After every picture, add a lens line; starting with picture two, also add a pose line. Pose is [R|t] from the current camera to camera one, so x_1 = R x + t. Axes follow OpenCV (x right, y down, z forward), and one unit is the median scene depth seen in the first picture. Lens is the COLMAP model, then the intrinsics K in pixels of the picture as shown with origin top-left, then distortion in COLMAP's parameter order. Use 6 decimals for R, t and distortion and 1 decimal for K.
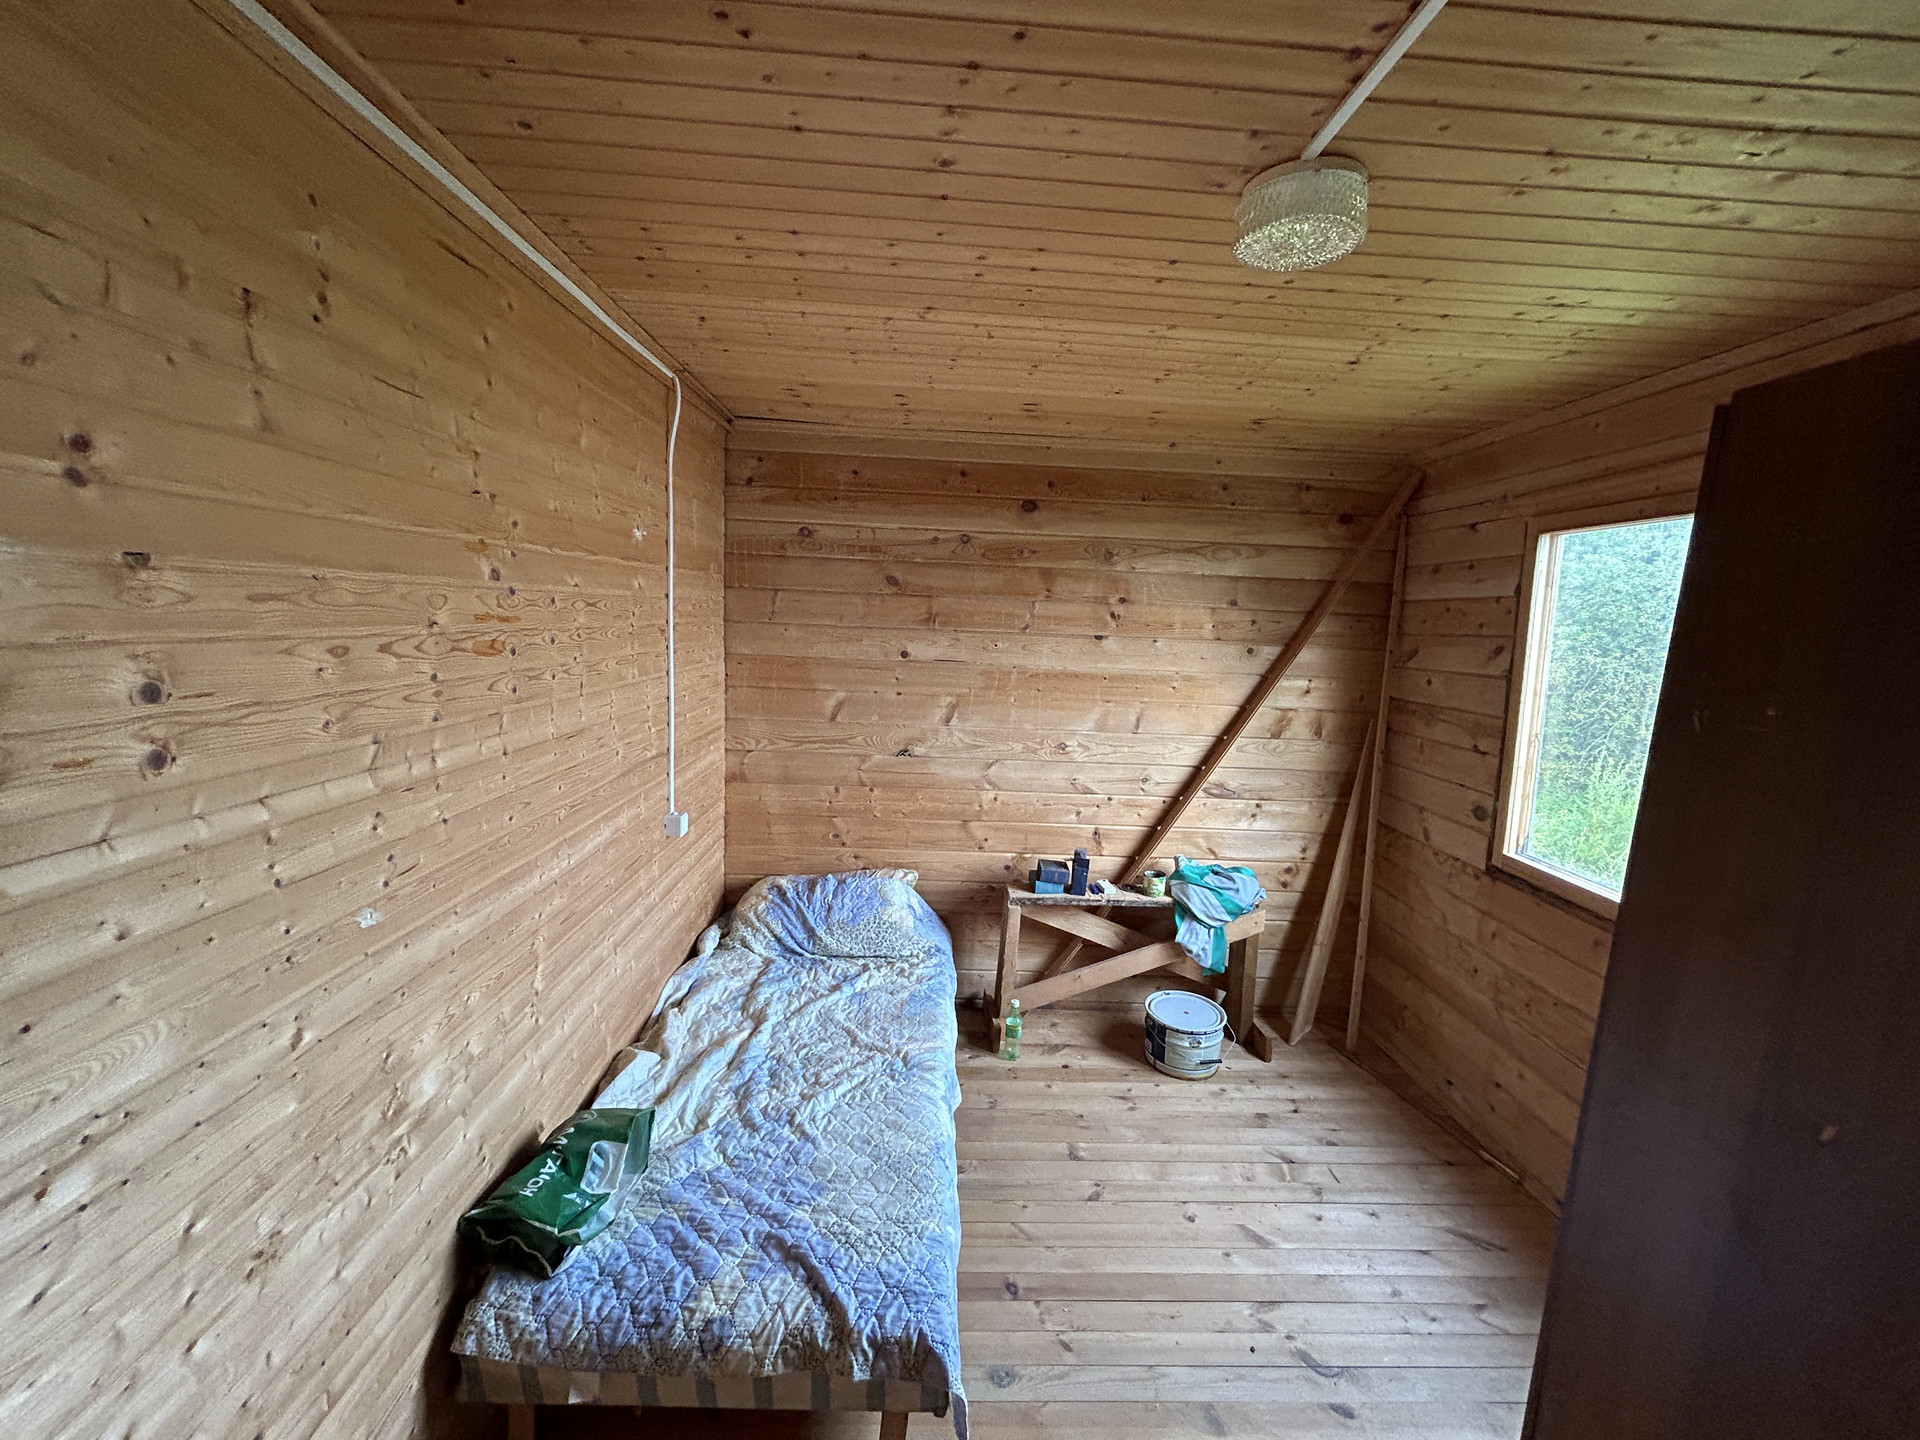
lens RADIAL K [[767.8, 0, 955.1], [0, 767.8, 718.6], [0, 0, 1]] dist [-0.000922, 0.000145]
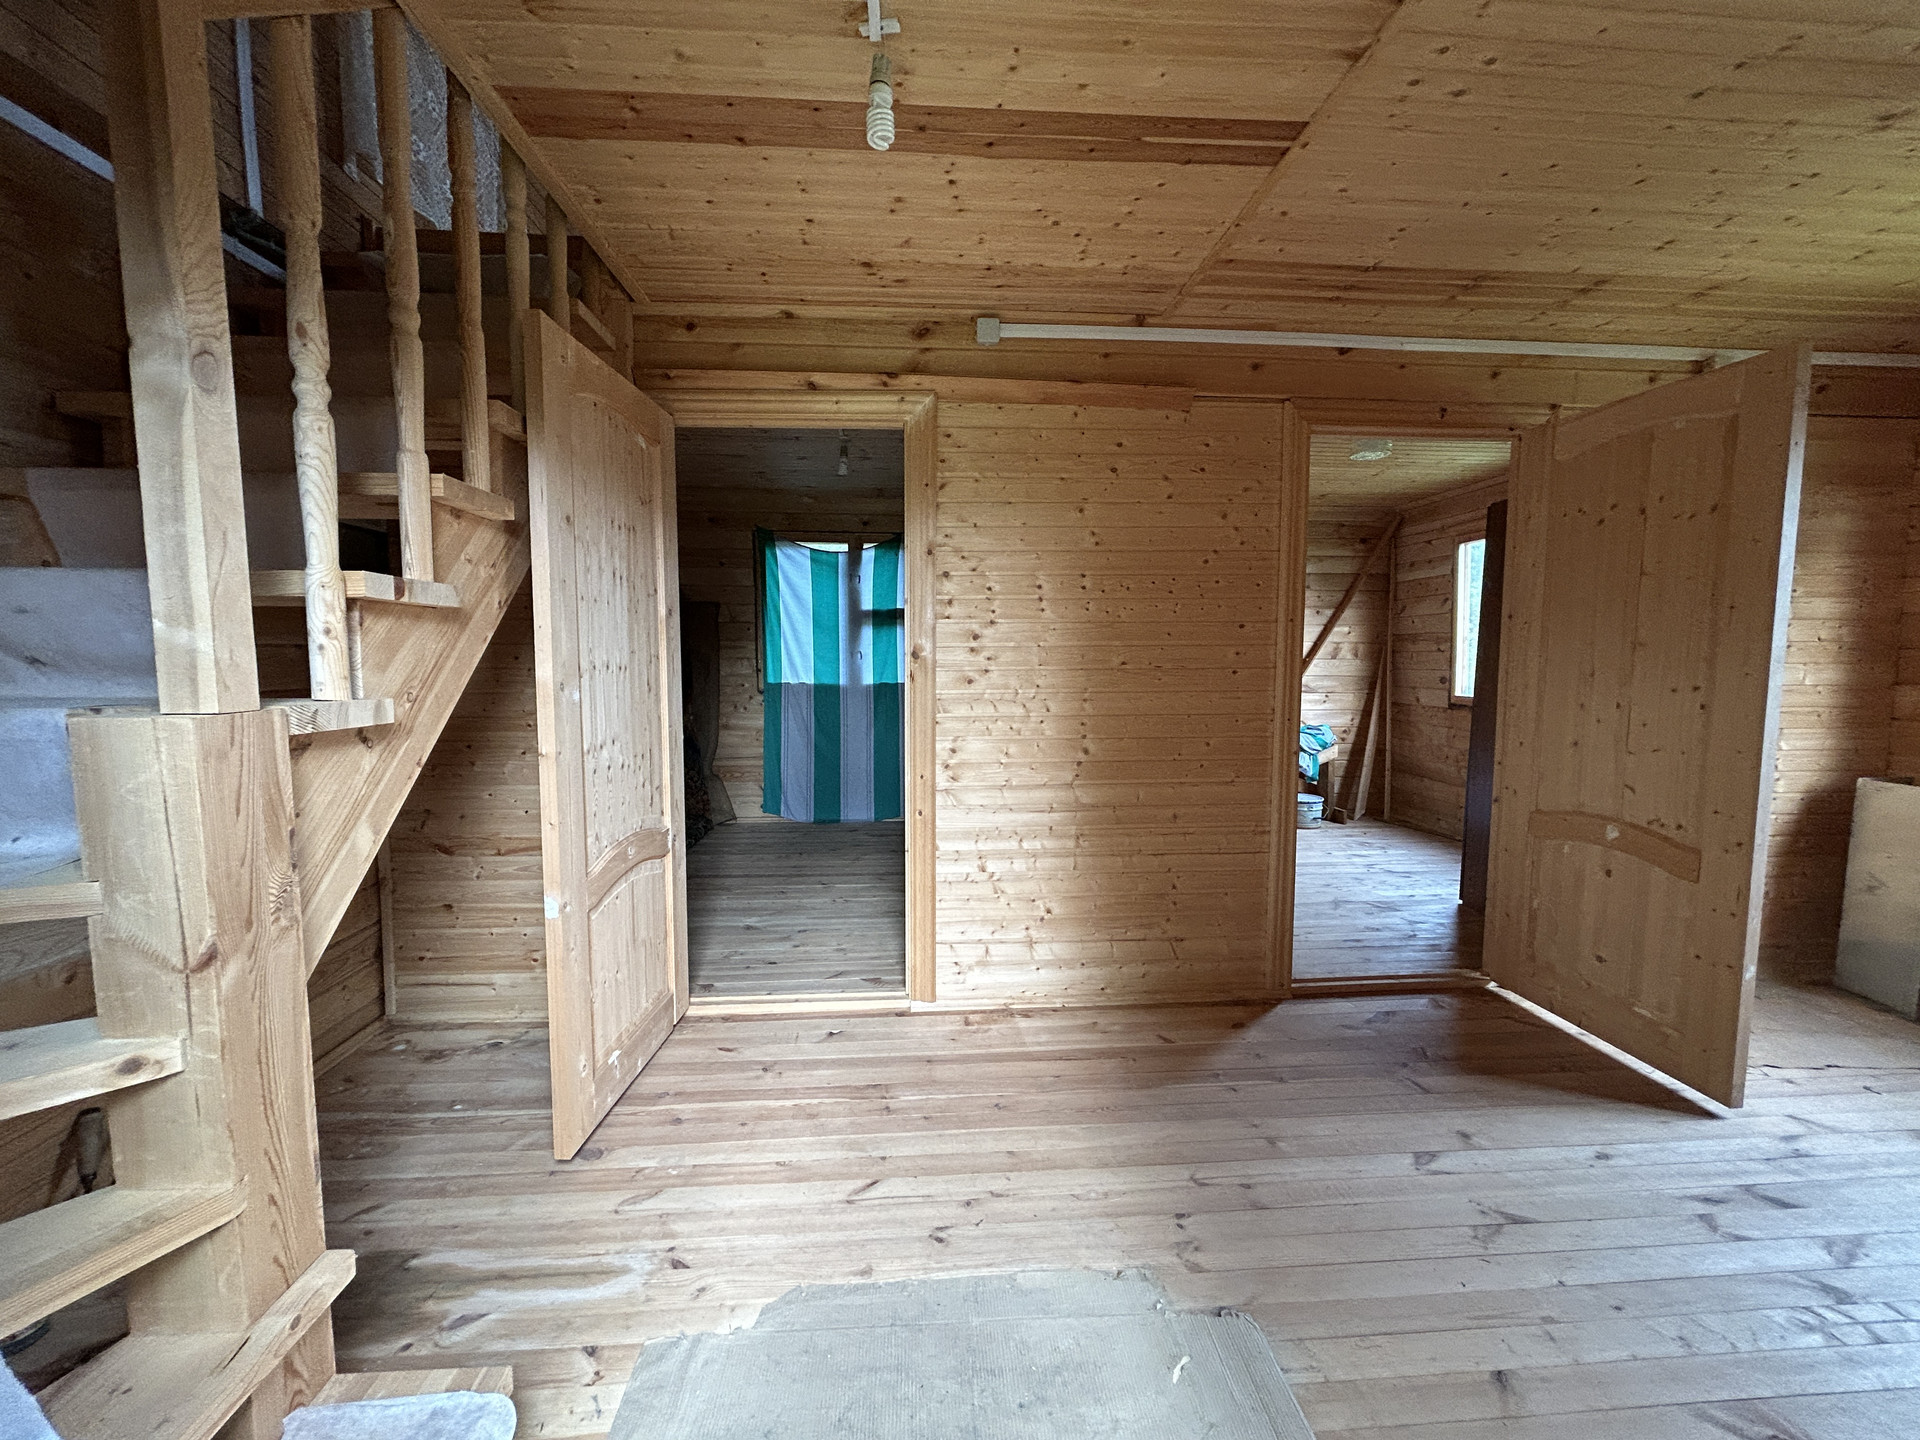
lens RADIAL K [[767.8, 0, 956.3], [0, 767.8, 719.6], [0, 0, 1]] dist [-0.000922, 0.000145]
pose [[0.998471, -0.045022, 0.032081, -0.592322], [0.046569, 0.997701, -0.049228, 0.233424], [-0.029790, 0.050647, 0.998272, -0.866263]]
